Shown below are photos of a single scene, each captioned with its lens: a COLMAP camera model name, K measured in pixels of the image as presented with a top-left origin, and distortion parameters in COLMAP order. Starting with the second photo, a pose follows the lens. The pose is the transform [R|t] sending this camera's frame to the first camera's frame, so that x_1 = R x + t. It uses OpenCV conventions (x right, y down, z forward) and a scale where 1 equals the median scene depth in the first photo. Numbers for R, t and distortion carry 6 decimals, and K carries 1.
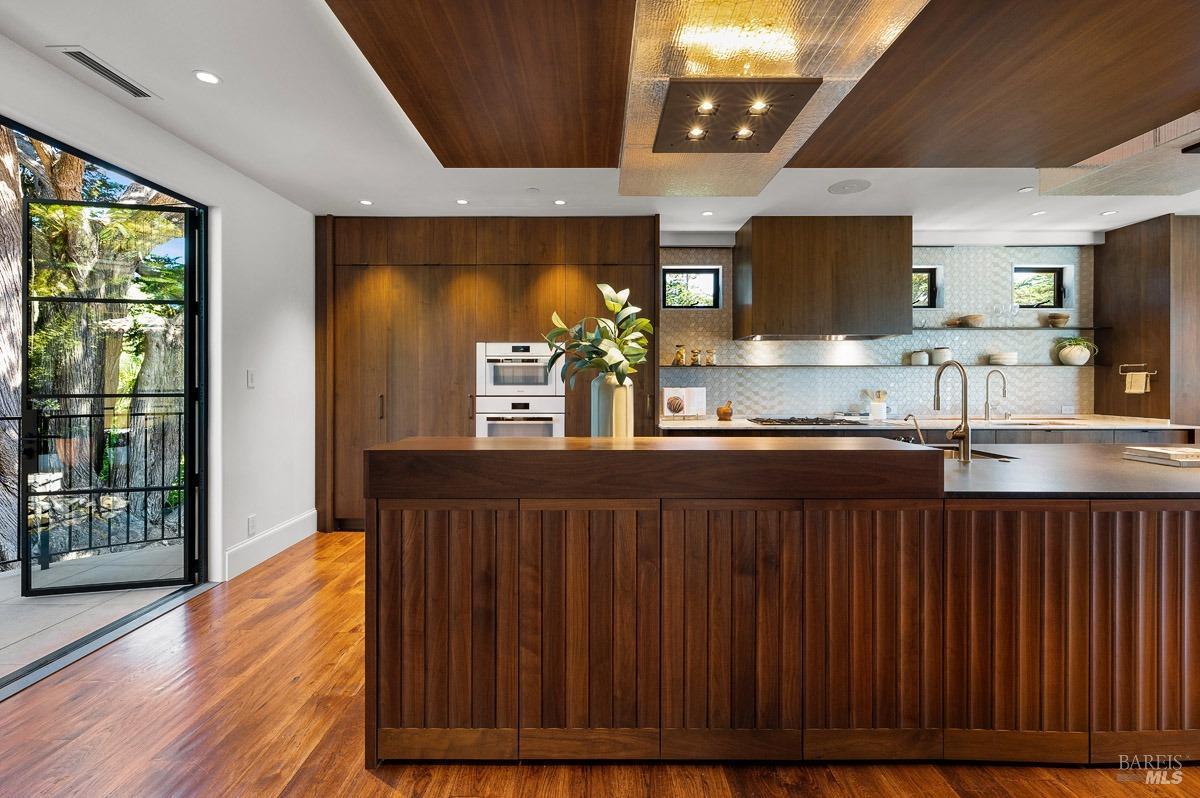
lens RADIAL K [[524.9, 0, 600.0], [0, 524.9, 399.0], [0, 0, 1]] dist [0.000713, 0.000269]
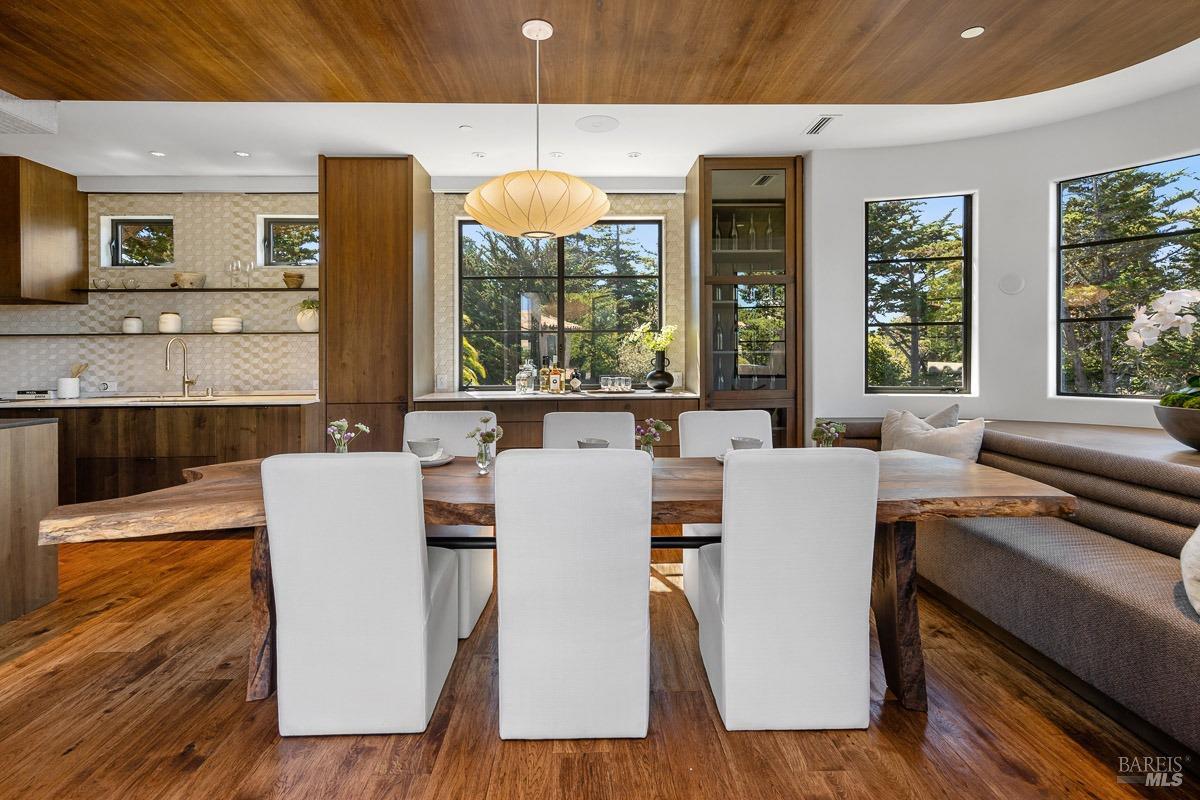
lens RADIAL K [[602.8, 0, 599.1], [0, 602.8, 364.2], [0, 0, 1]] dist [-0.000857, -0.000426]
pose [[0.999549, -0.008591, 0.028788, 1.311534], [0.008816, 0.999931, -0.007701, -0.001089], [-0.028720, 0.007952, 0.999556, 0.009620]]
